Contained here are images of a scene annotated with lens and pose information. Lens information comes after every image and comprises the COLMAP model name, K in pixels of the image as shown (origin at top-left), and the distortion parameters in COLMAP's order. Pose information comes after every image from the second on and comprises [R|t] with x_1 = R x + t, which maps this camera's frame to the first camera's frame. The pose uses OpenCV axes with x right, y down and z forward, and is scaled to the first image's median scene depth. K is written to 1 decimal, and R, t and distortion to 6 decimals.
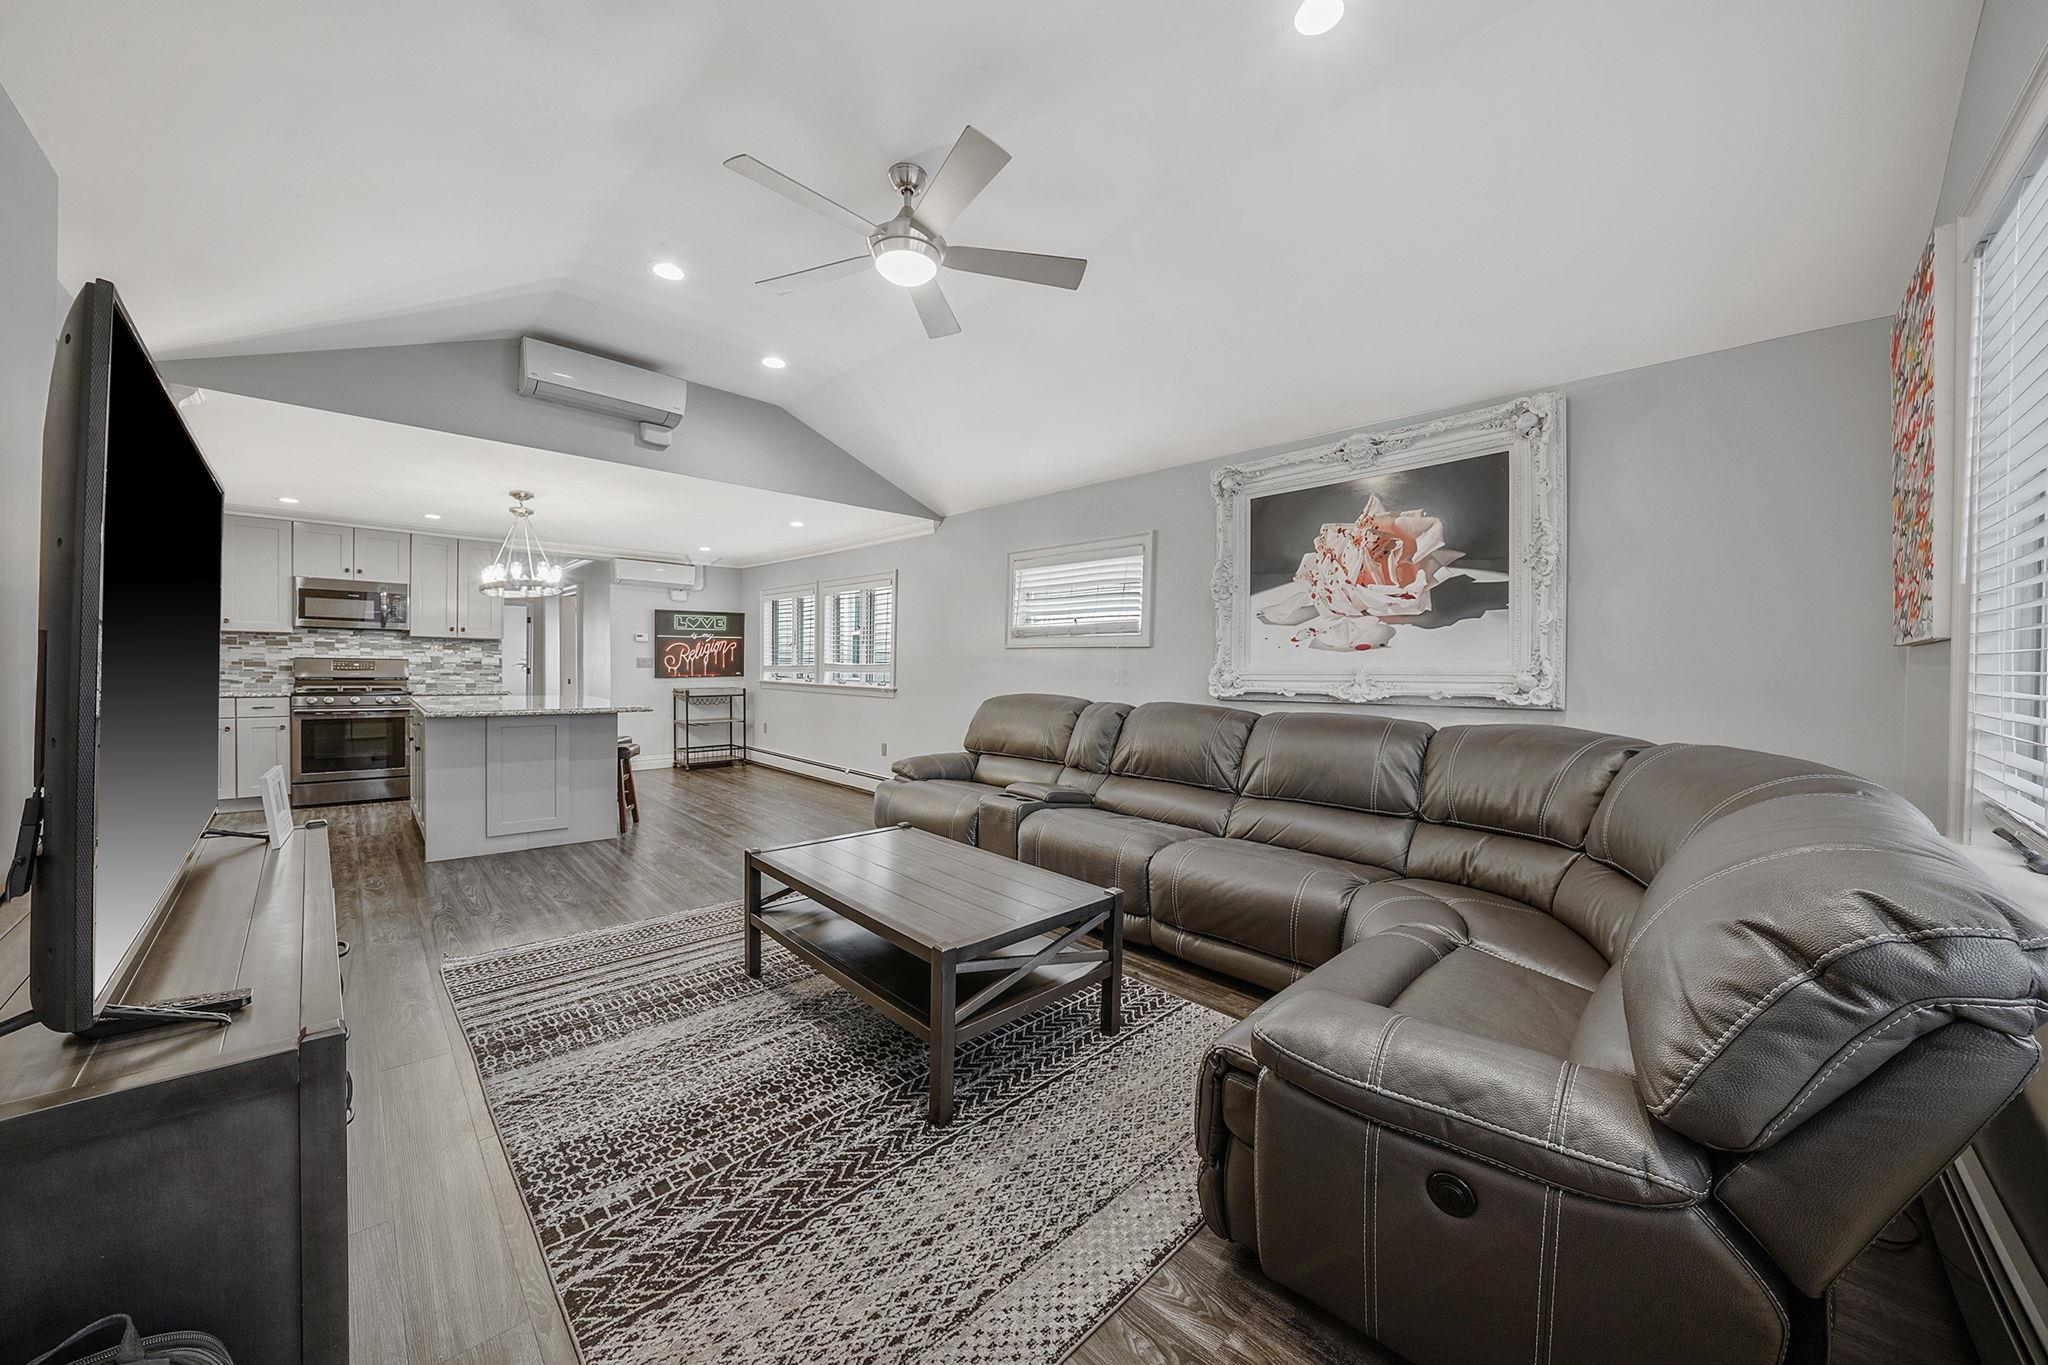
lens RADIAL K [[714.8, 0, 1012.2], [0, 714.8, 675.8], [0, 0, 1]] dist [-0.022529, 0.000049]
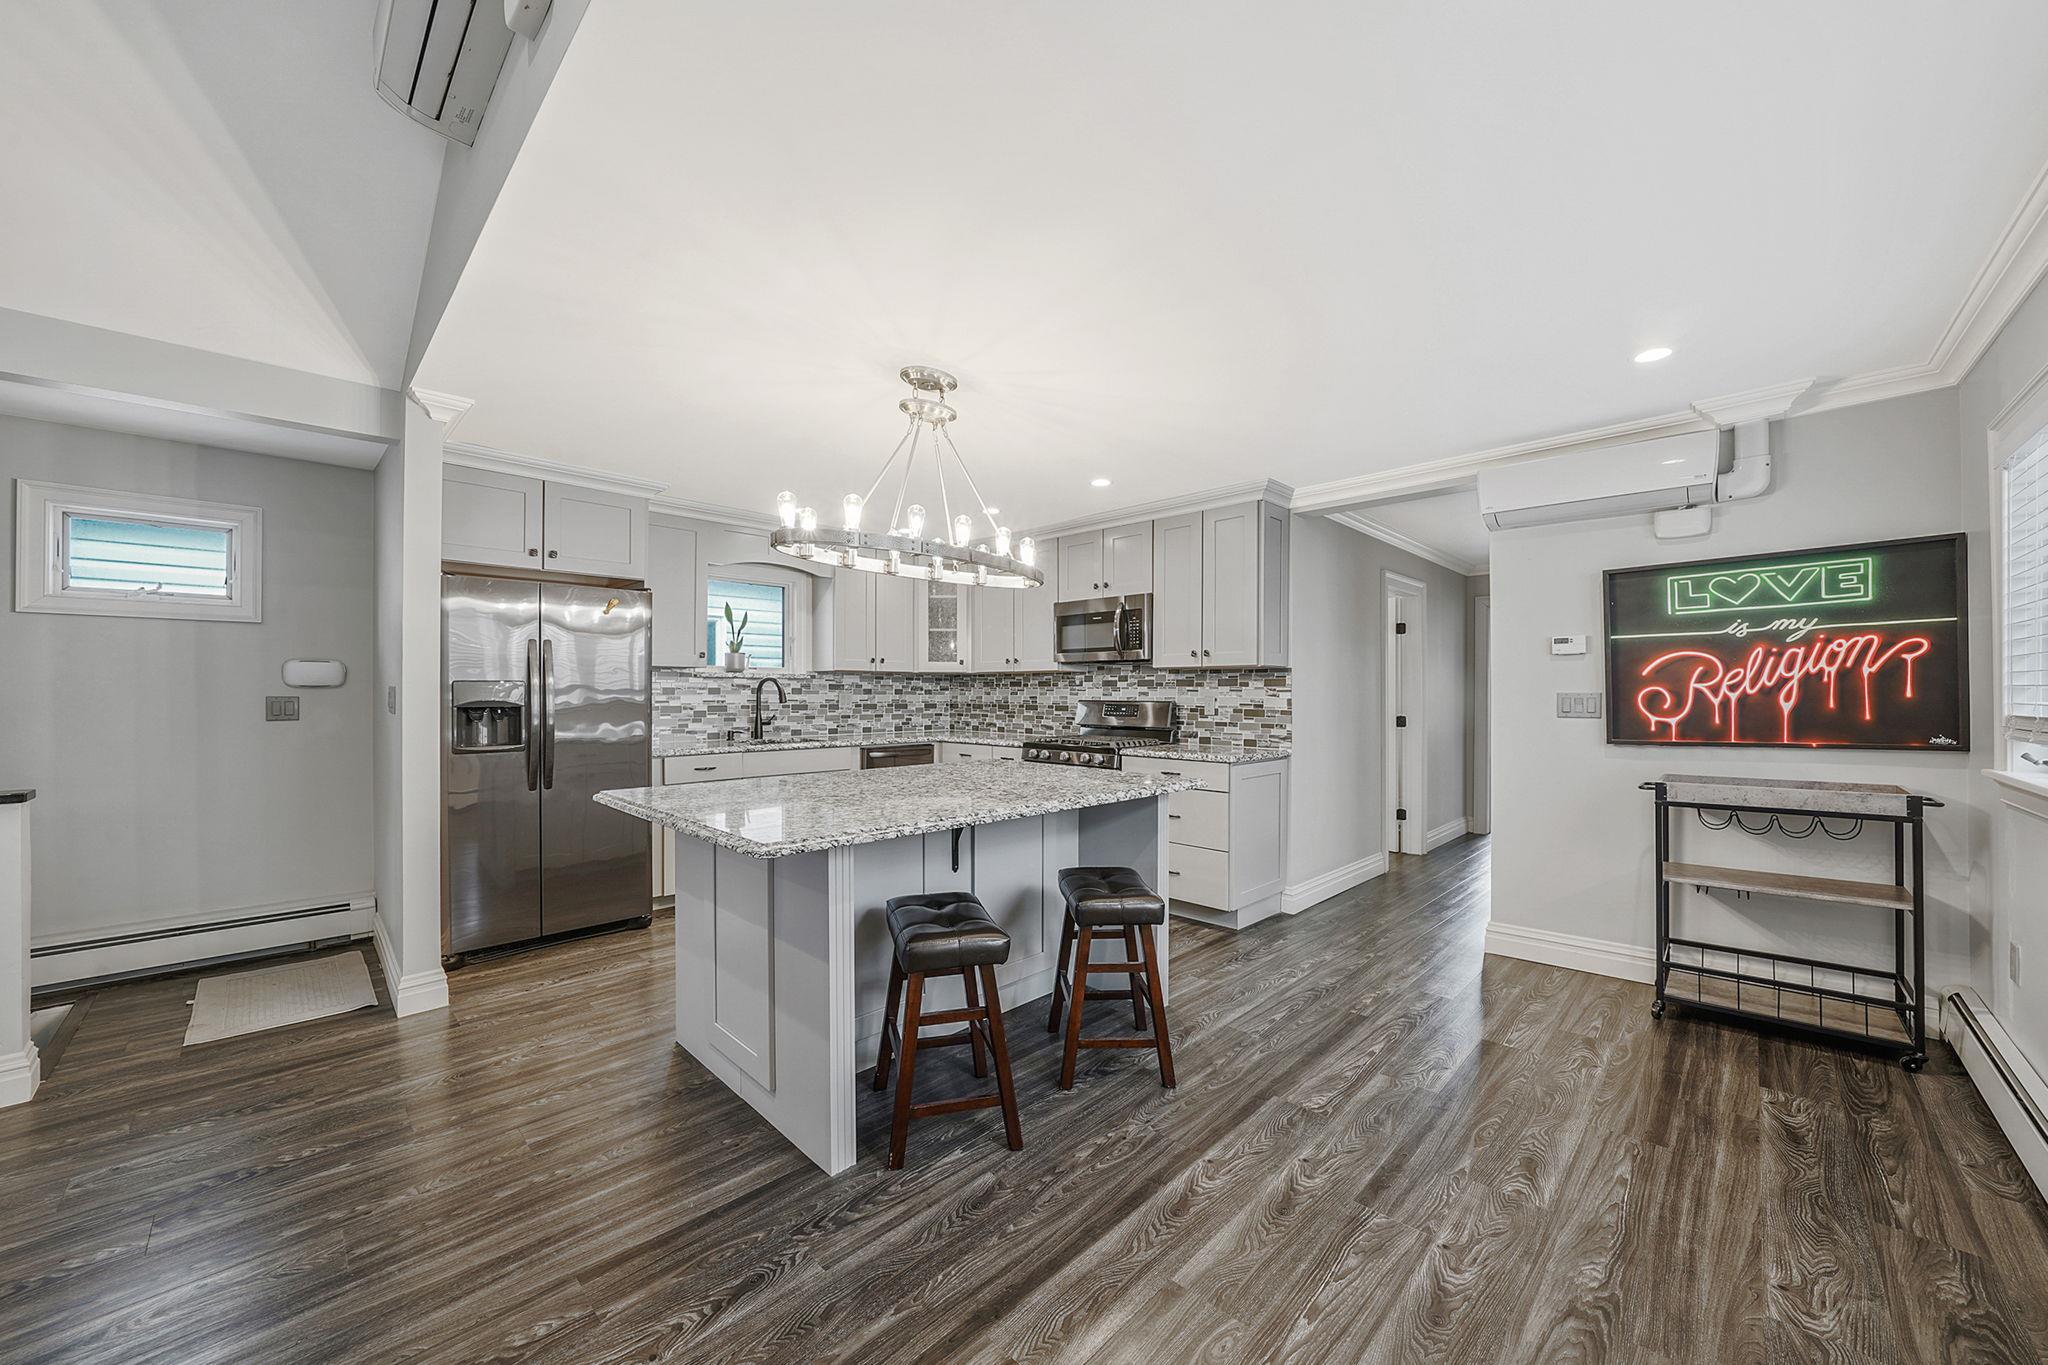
lens RADIAL K [[745.6, 0, 1027.9], [0, 745.6, 693.2], [0, 0, 1]] dist [-0.013686, 0.000180]
pose [[0.027053, -0.018158, -0.999469, -0.199406], [-0.016293, 0.999694, -0.018603, -0.024828], [0.999501, 0.016788, 0.026748, 1.325906]]
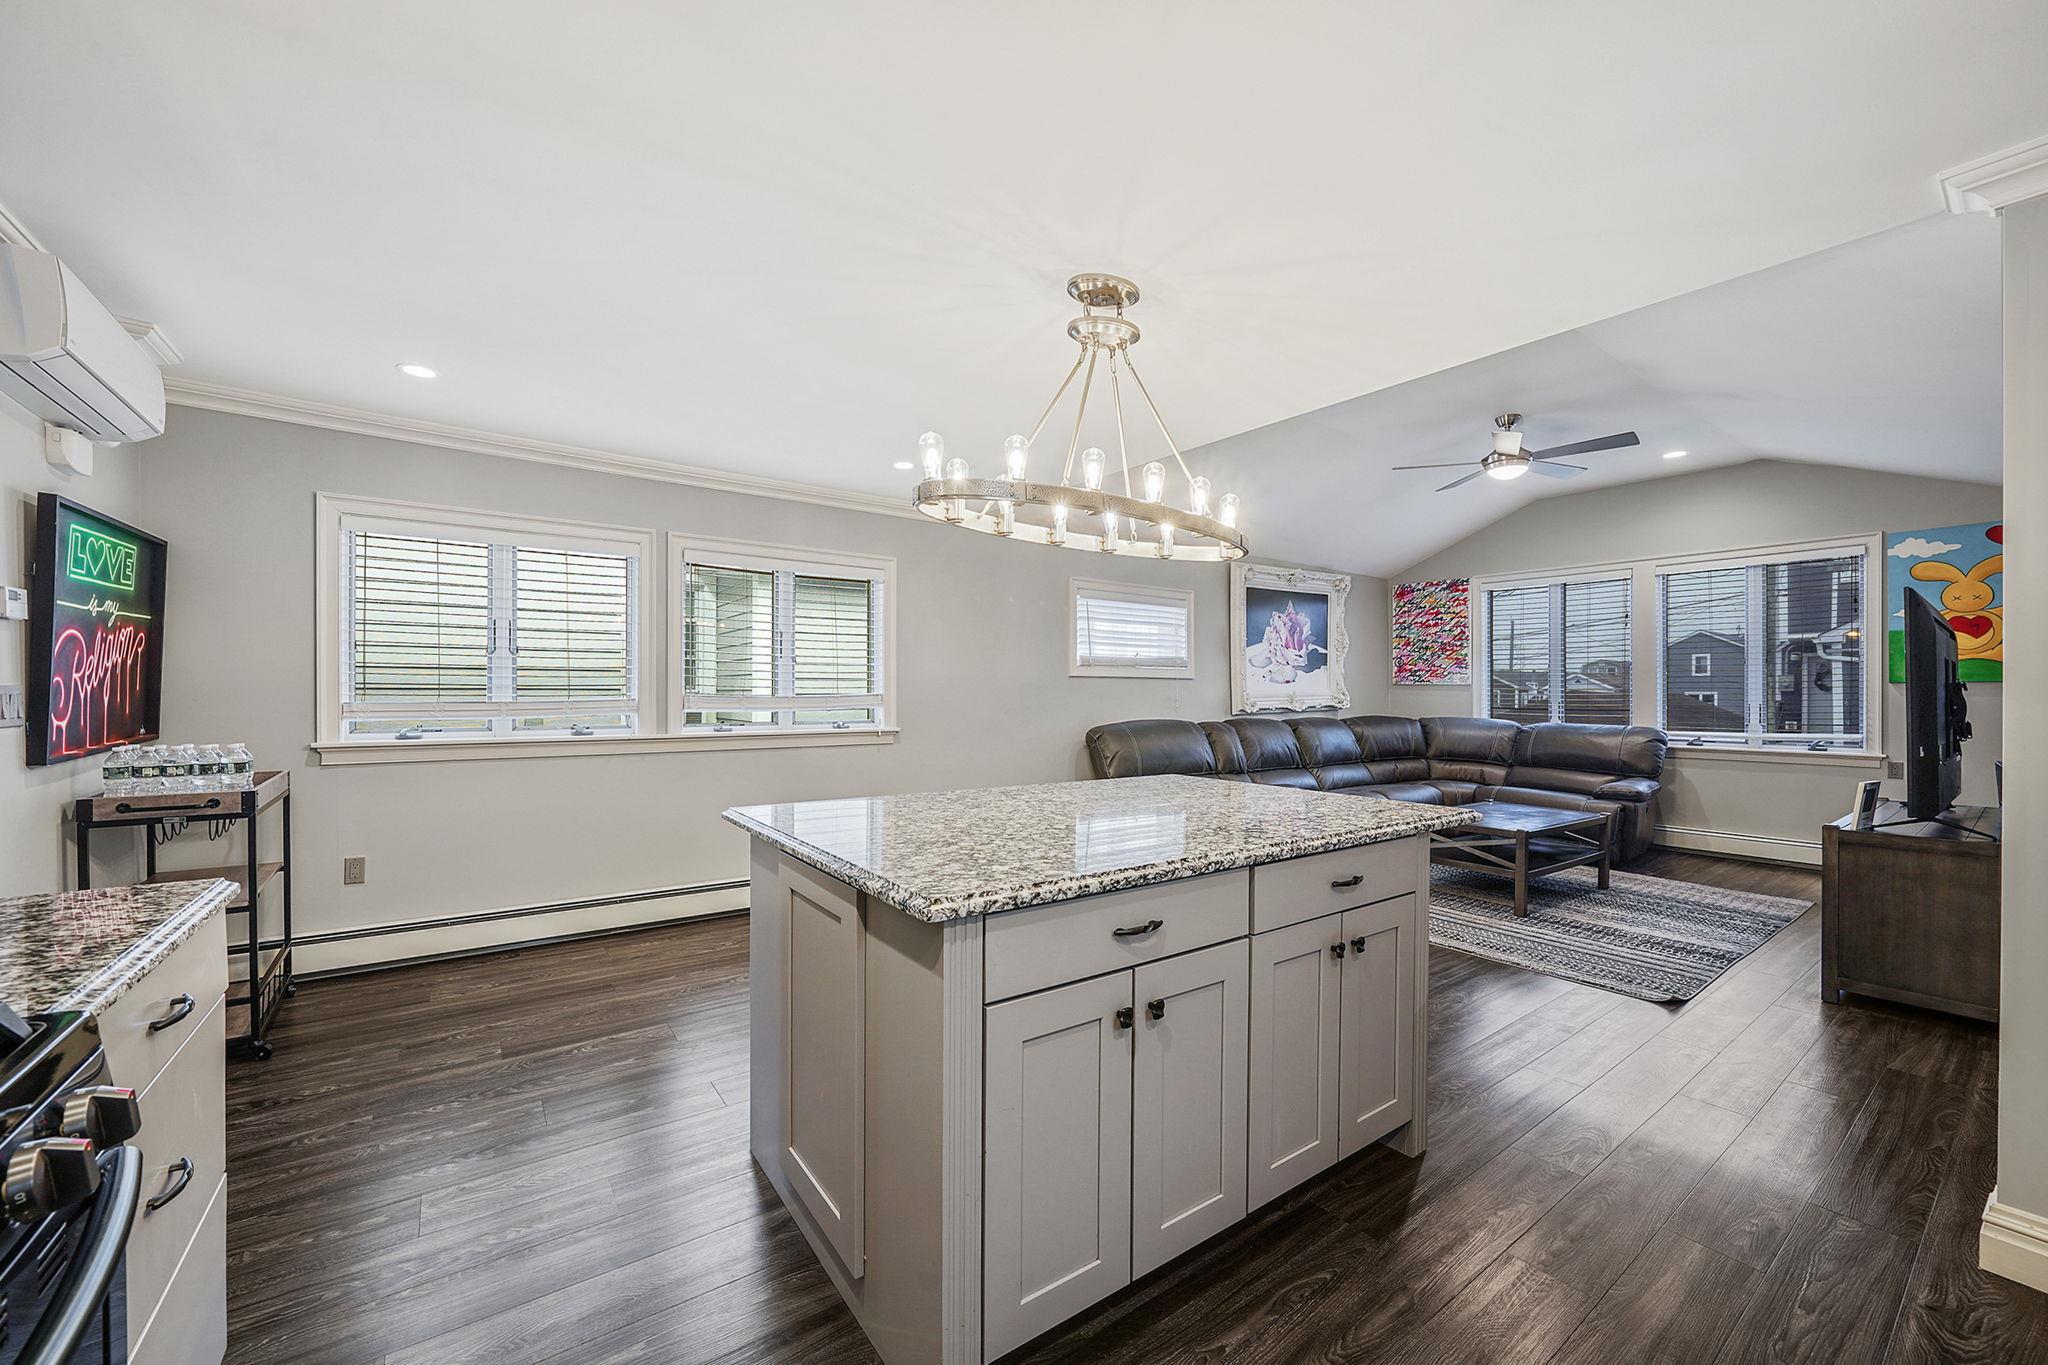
lens RADIAL K [[766.4, 0, 1018.5], [0, 766.4, 693.8], [0, 0, 1]] dist [-0.010931, -0.000189]
pose [[0.153850, -0.019897, 0.987894, -1.411925], [0.010585, 0.999773, 0.018487, -0.047194], [-0.988038, 0.007613, 0.154026, 1.227902]]
